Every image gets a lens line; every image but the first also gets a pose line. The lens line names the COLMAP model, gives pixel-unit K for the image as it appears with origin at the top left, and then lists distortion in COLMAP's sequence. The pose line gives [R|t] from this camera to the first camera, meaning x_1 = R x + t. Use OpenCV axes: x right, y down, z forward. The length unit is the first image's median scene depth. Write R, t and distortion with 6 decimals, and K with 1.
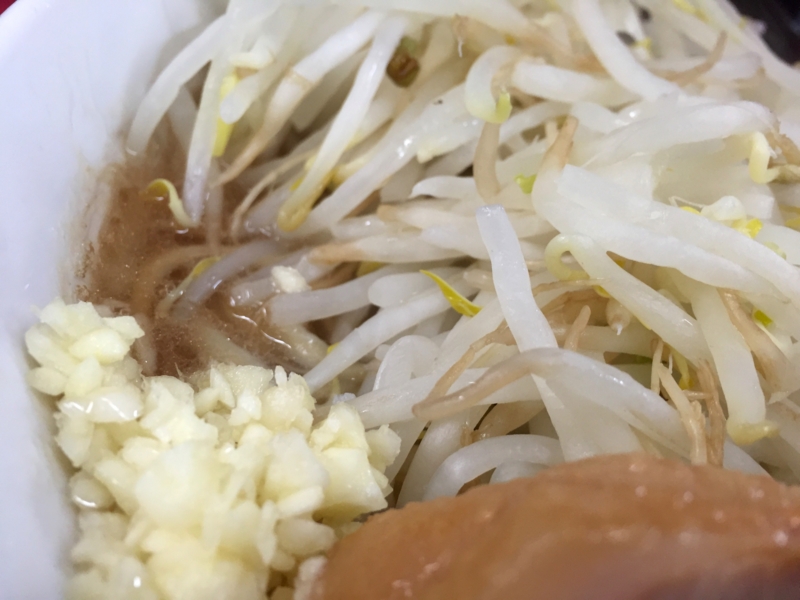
lens RADIAL K [[649.6, 0, 400.0], [0, 649.6, 300.0], [0, 0, 1]] dist [0.065296, -0.091312]
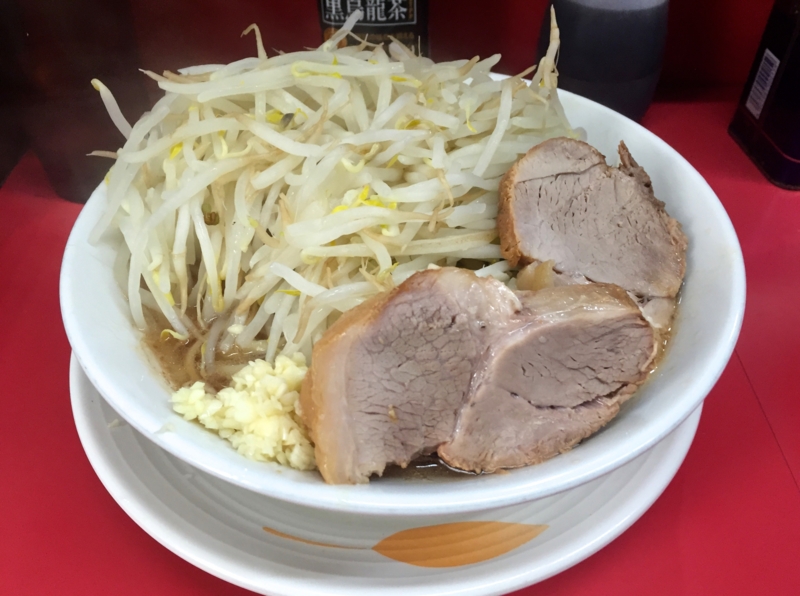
lens RADIAL K [[637.2, 0, 400.0], [0, 637.2, 298.0], [0, 0, 1]] dist [0.072293, -0.117215]
pose [[0.767085, -0.640327, -0.039510, 0.454702], [0.639873, 0.759190, 0.119136, -0.013325], [-0.046290, -0.116669, 0.992092, -1.317630]]
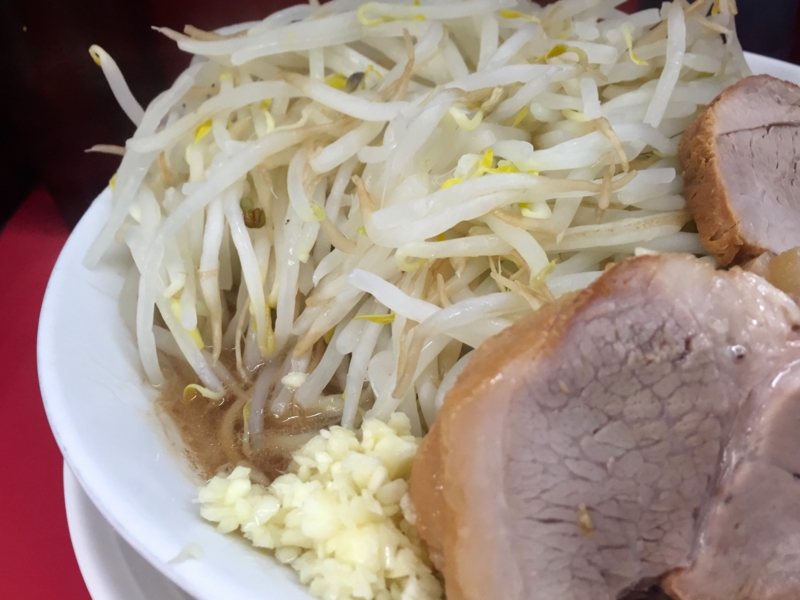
lens RADIAL K [[649.6, 0, 400.0], [0, 649.6, 300.0], [0, 0, 1]] dist [0.065296, -0.091312]
pose [[0.736919, -0.675117, -0.034168, 0.196848], [0.675890, 0.736707, 0.020878, -0.034264], [0.011077, -0.038480, 0.999198, -0.530203]]
